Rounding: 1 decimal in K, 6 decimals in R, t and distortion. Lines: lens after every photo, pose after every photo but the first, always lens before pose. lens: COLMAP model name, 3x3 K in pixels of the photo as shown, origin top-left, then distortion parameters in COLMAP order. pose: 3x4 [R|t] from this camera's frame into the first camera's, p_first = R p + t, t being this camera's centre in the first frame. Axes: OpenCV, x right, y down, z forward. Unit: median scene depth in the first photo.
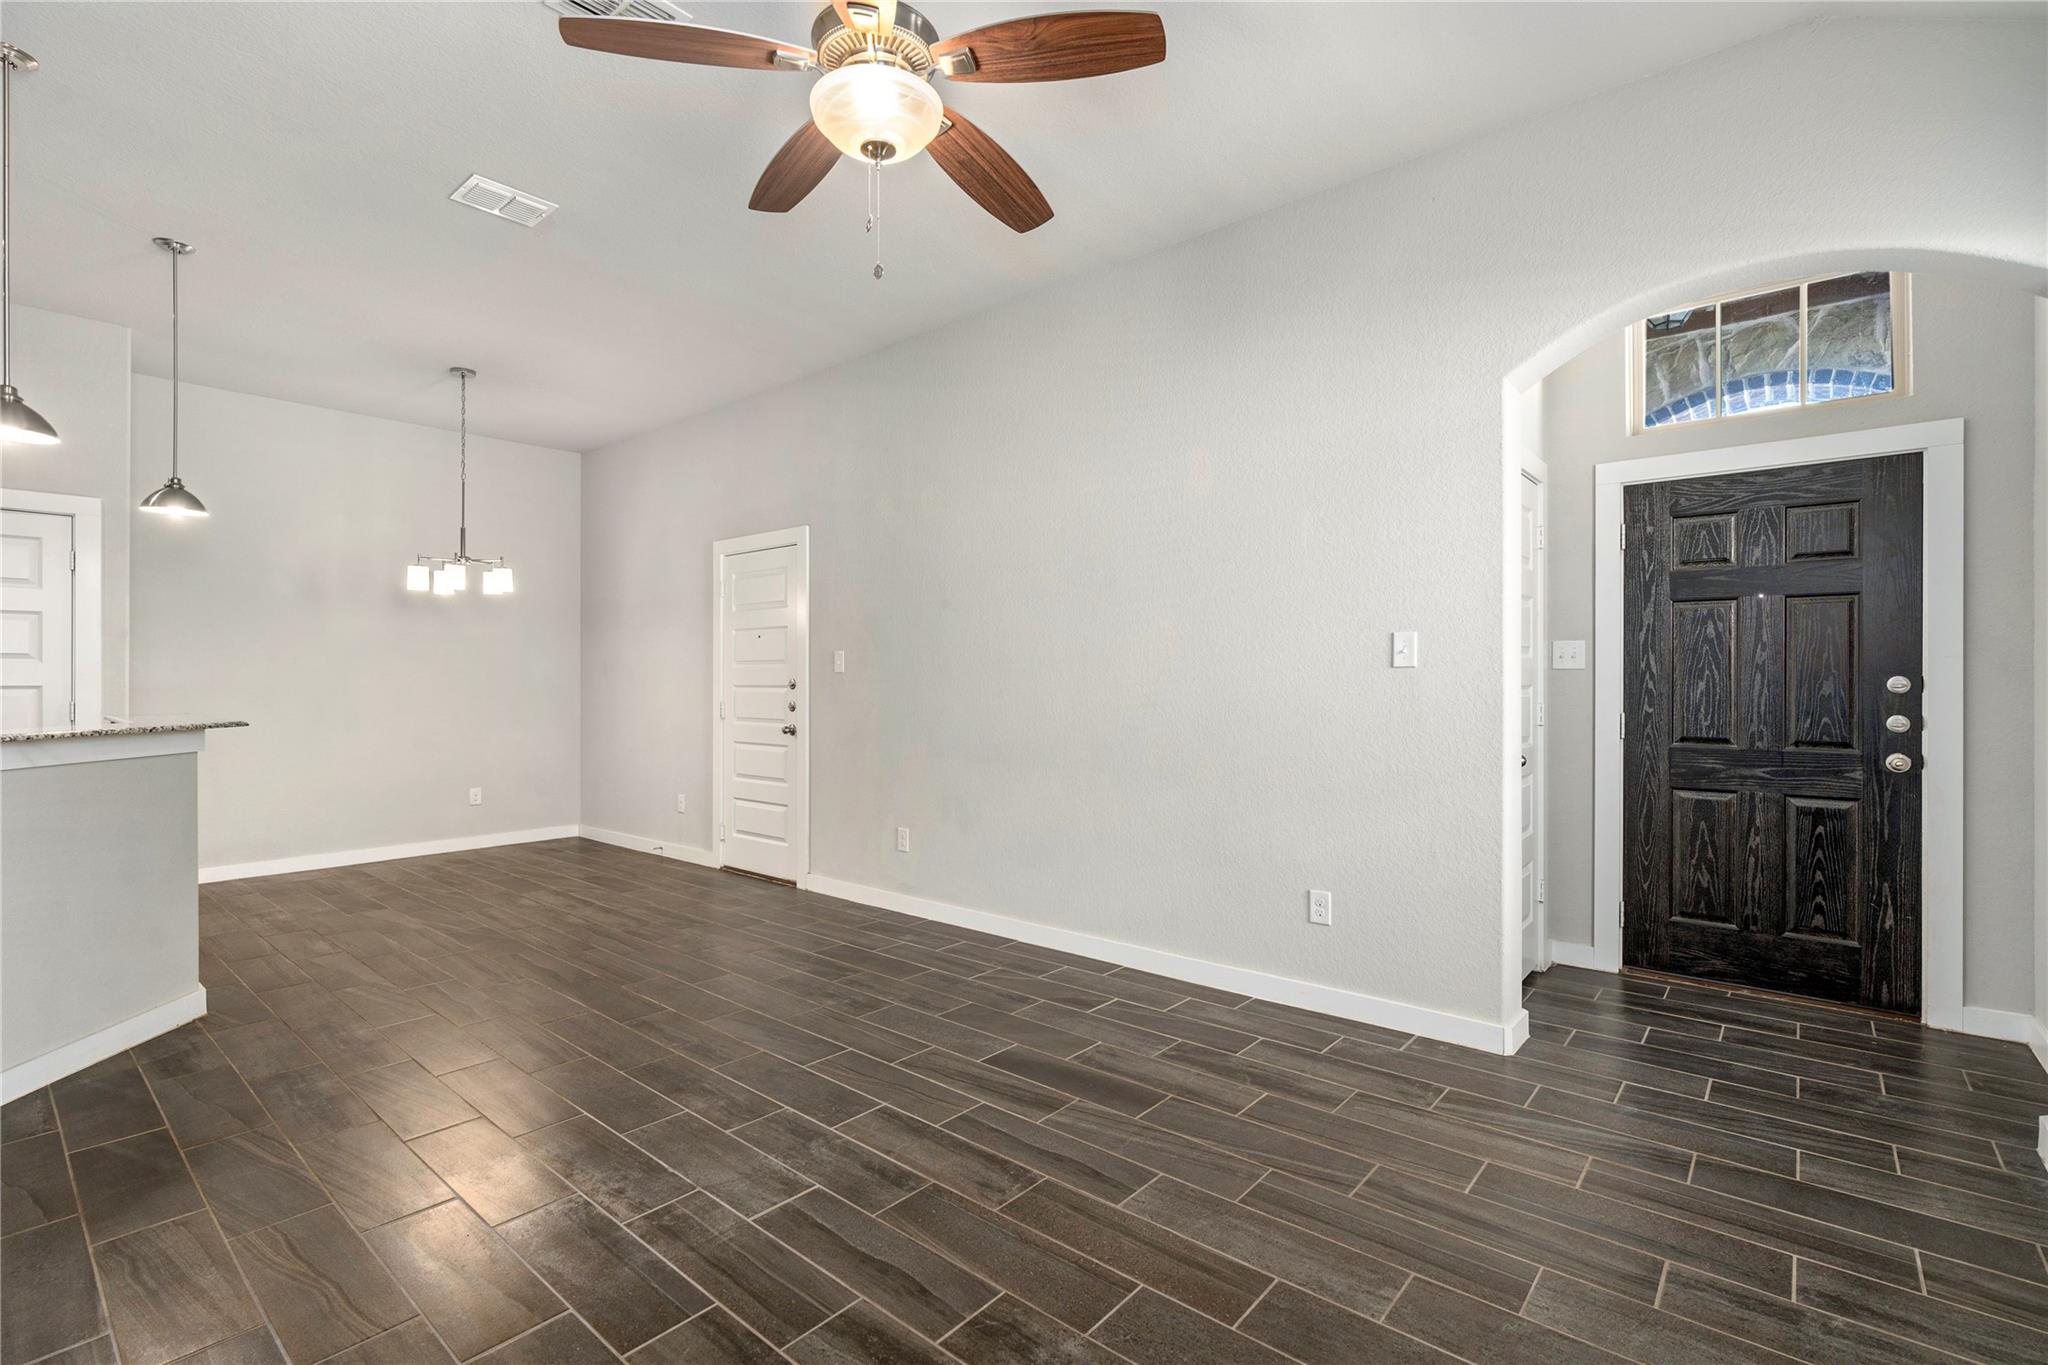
lens RADIAL K [[922.5, 0, 1015.3], [0, 922.5, 685.2], [0, 0, 1]] dist [-0.008812, 0.002798]
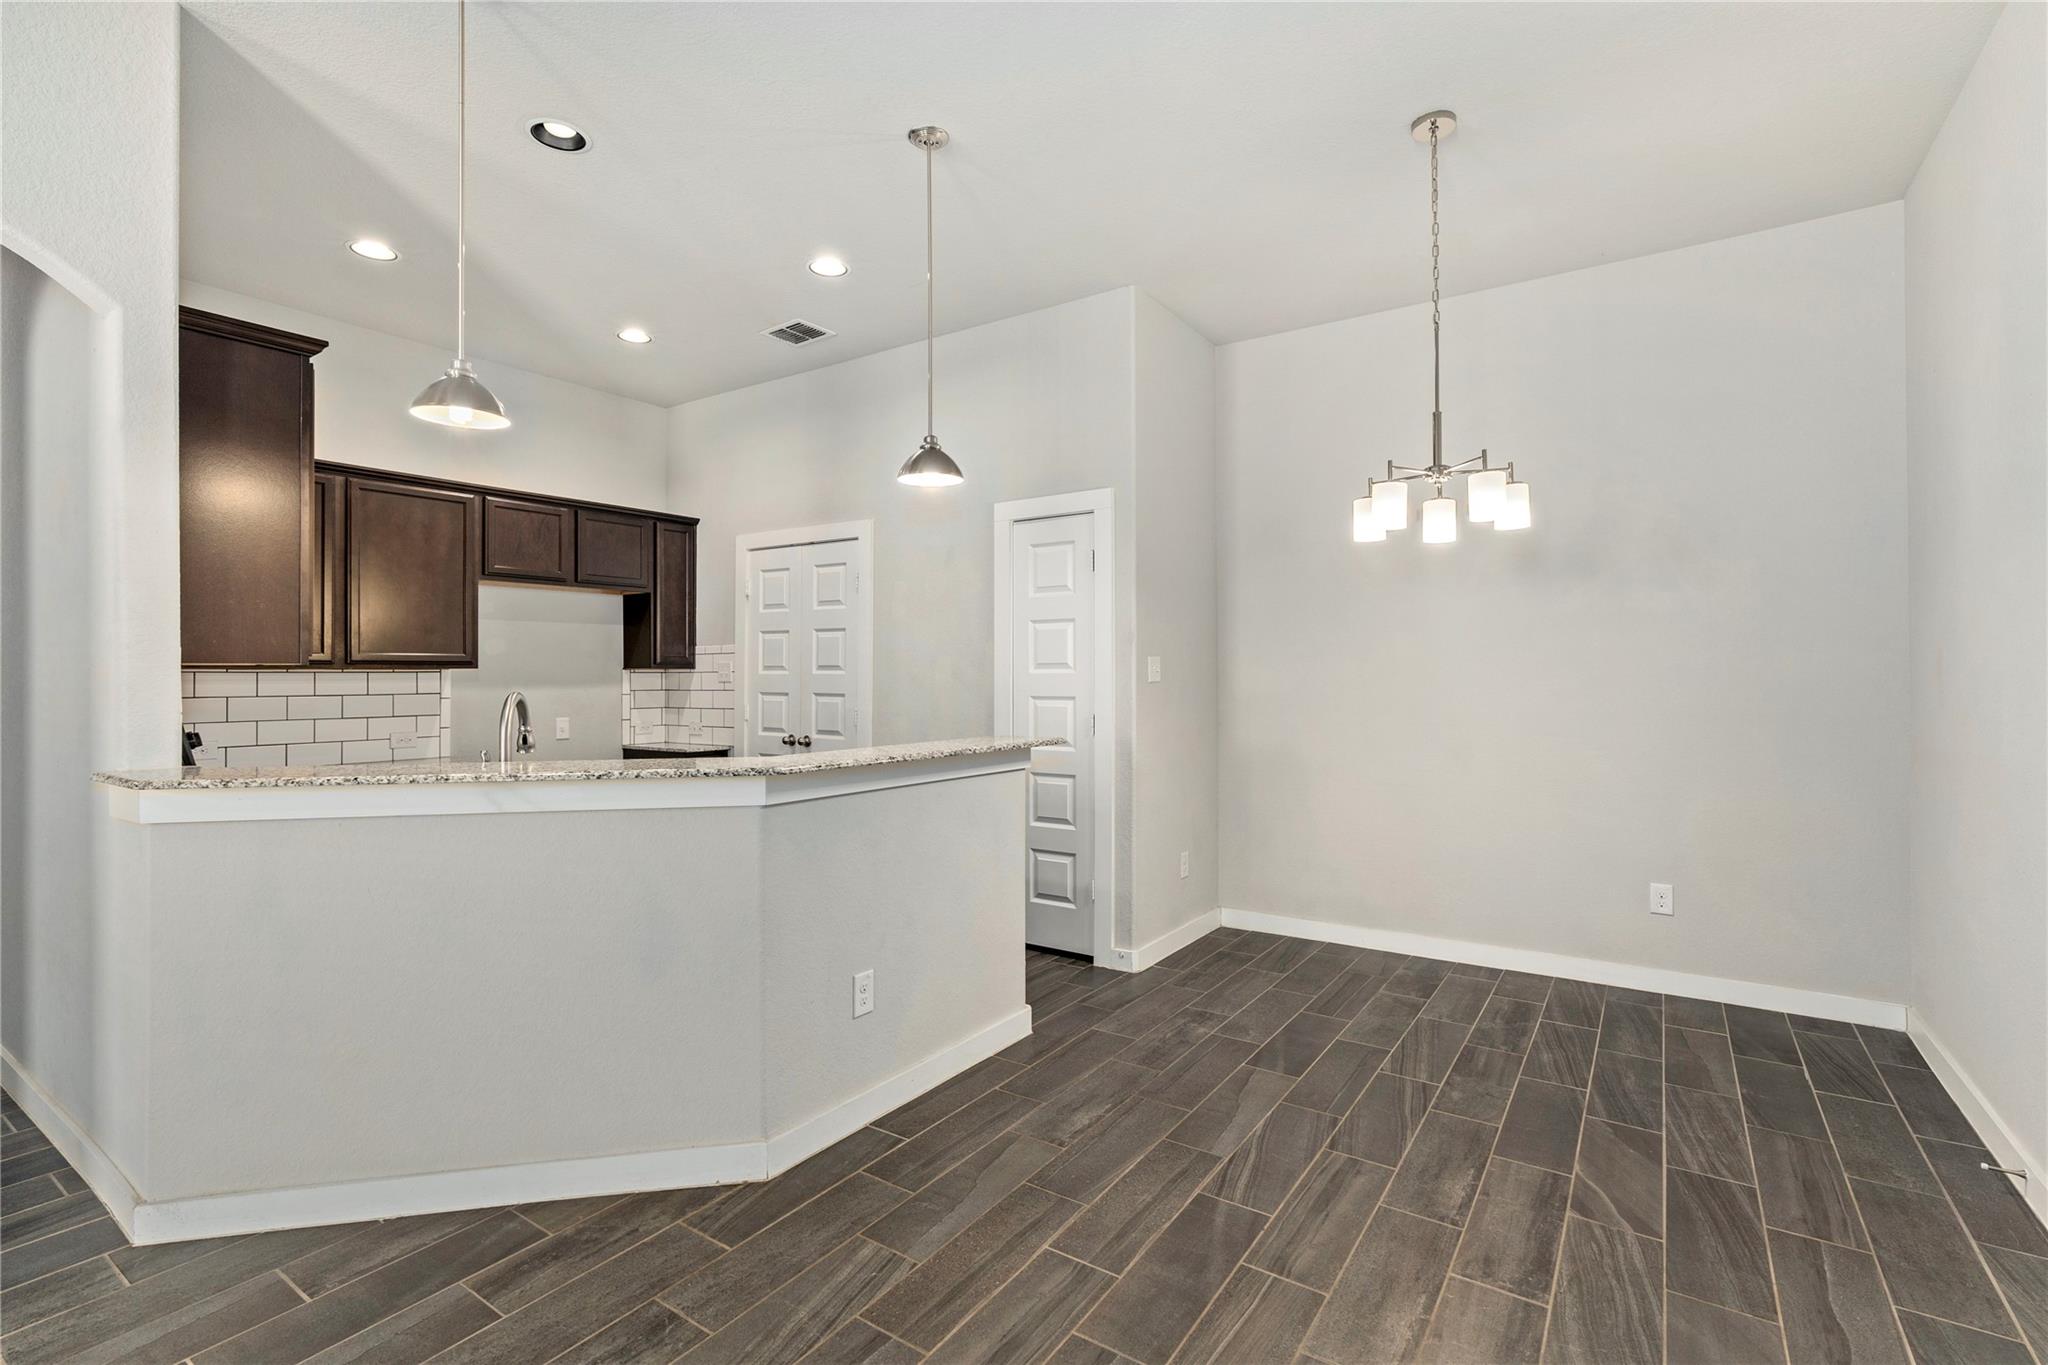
lens RADIAL K [[922.5, 0, 1014.7], [0, 922.5, 671.5], [0, 0, 1]] dist [-0.008812, 0.002798]
pose [[0.102724, 0.000291, -0.994710, -0.094500], [-0.000666, 1.000000, 0.000224, -0.020645], [0.994710, 0.000639, 0.102724, 0.702369]]
